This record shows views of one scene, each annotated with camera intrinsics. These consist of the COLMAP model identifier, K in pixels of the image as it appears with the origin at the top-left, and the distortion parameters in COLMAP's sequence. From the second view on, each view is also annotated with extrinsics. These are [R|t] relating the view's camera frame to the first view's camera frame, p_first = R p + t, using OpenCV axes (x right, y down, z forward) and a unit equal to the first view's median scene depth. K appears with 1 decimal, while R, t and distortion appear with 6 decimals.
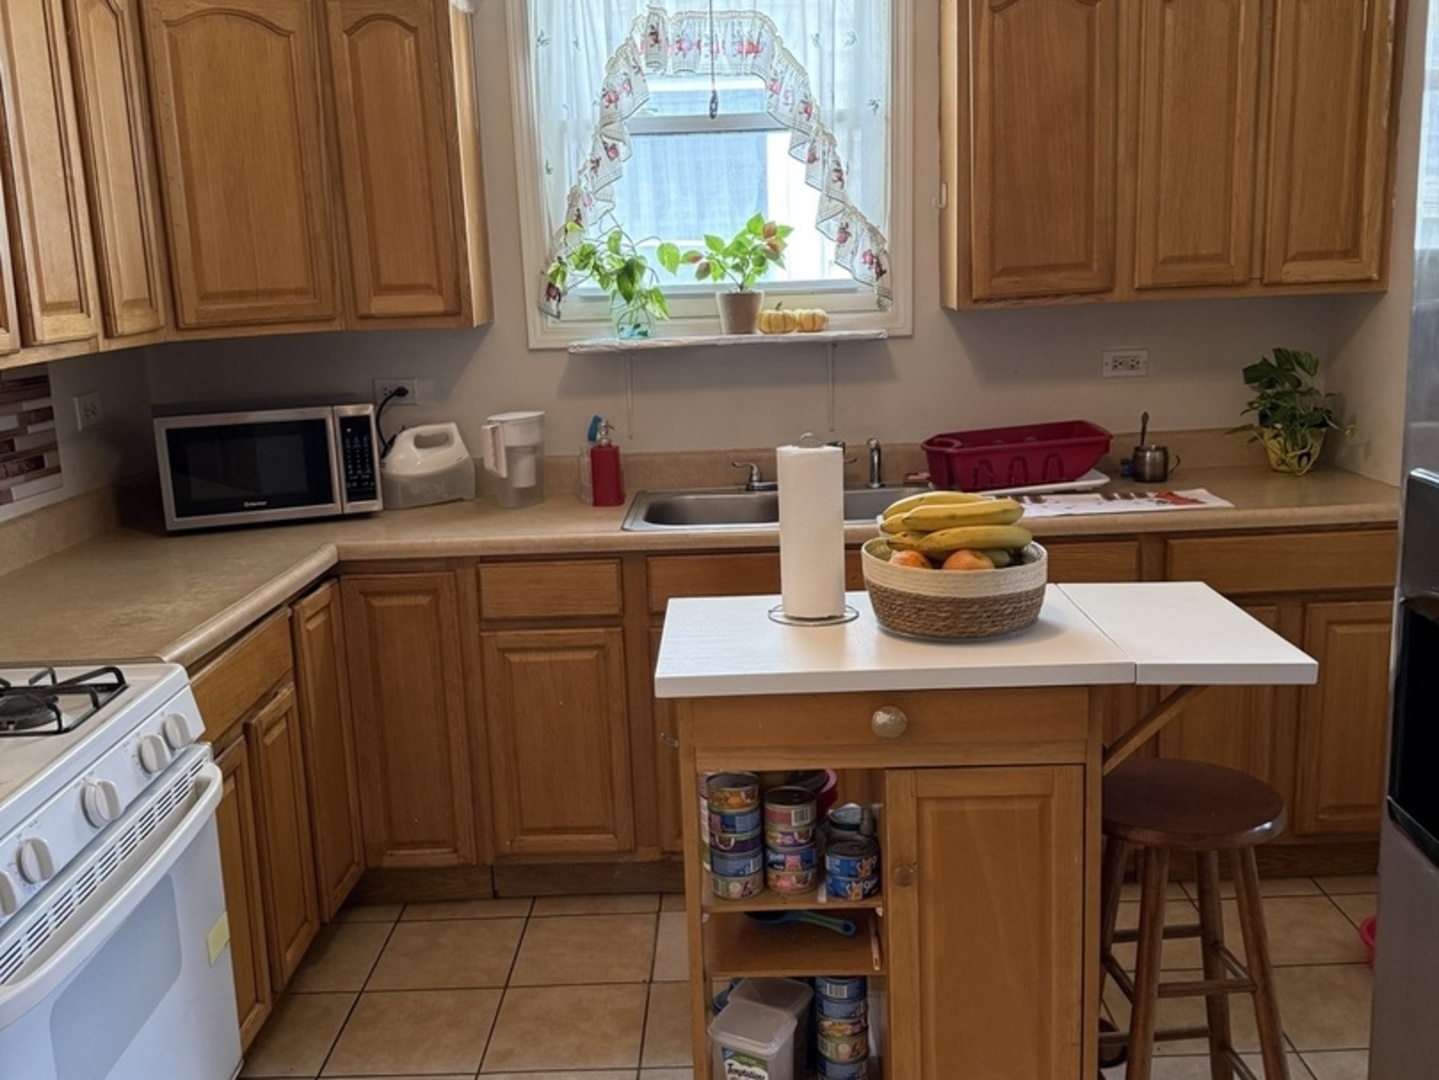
lens RADIAL K [[1330.9, 0, 719.5], [0, 1330.9, 540.0], [0, 0, 1]] dist [0.196576, -0.420981]
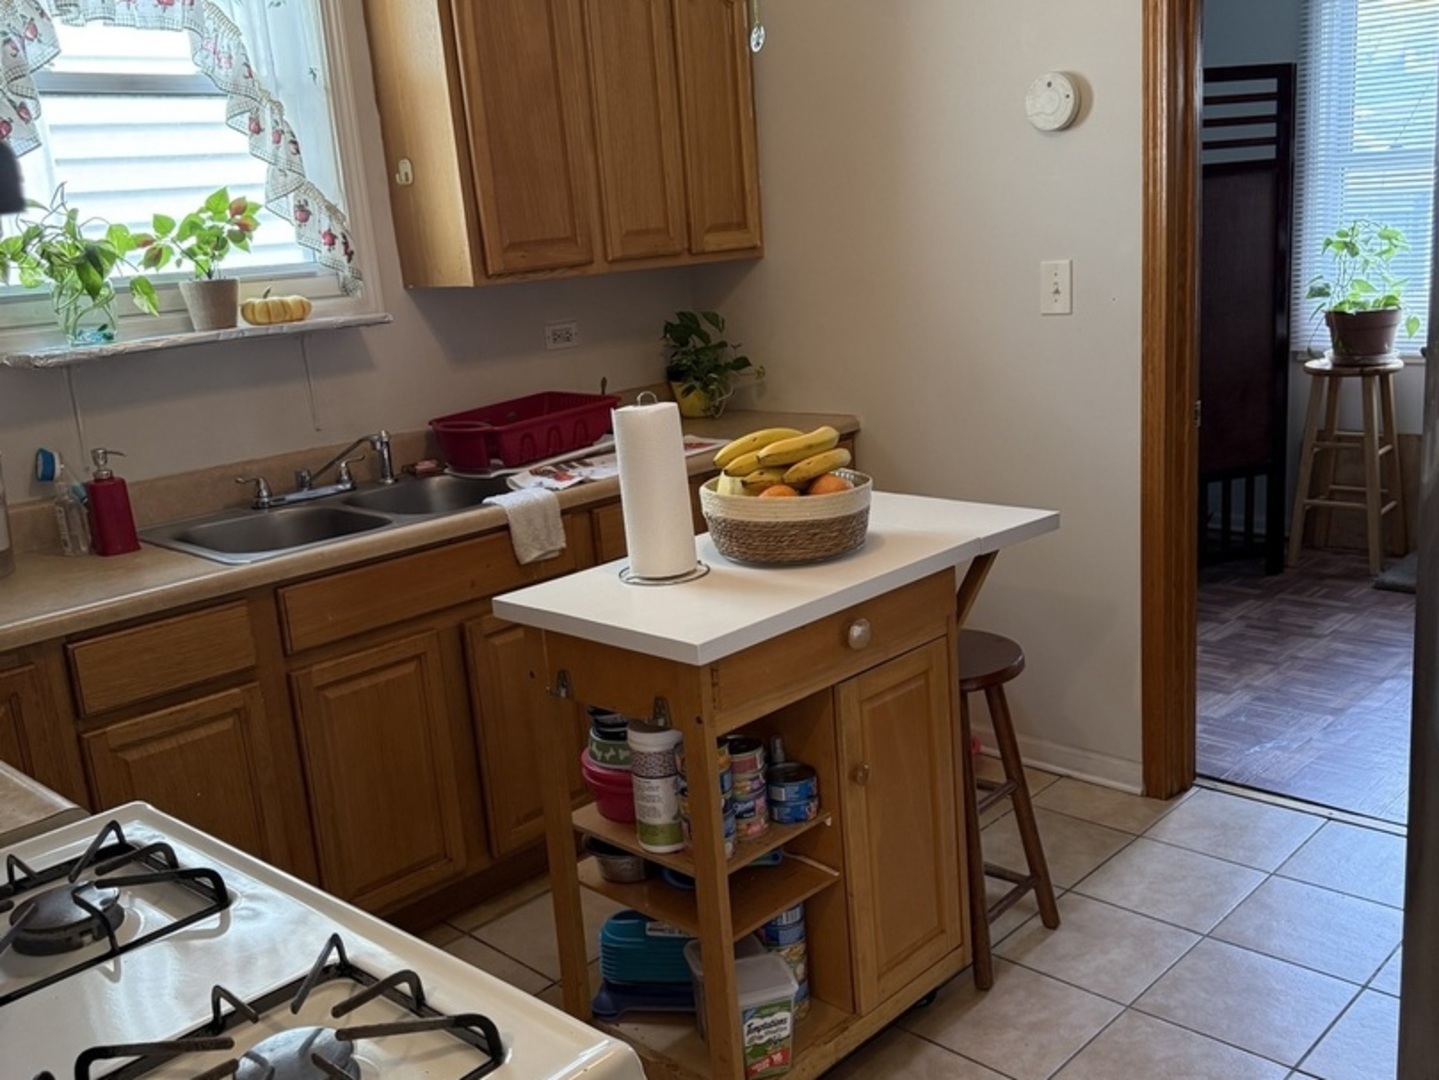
lens RADIAL K [[1330.9, 0, 719.5], [0, 1330.9, 540.0], [0, 0, 1]] dist [0.196576, -0.420981]
pose [[0.696574, -0.181783, 0.694075, -0.395832], [0.192835, 0.979211, 0.062933, -0.015686], [-0.691086, 0.090005, 0.717147, 0.175349]]
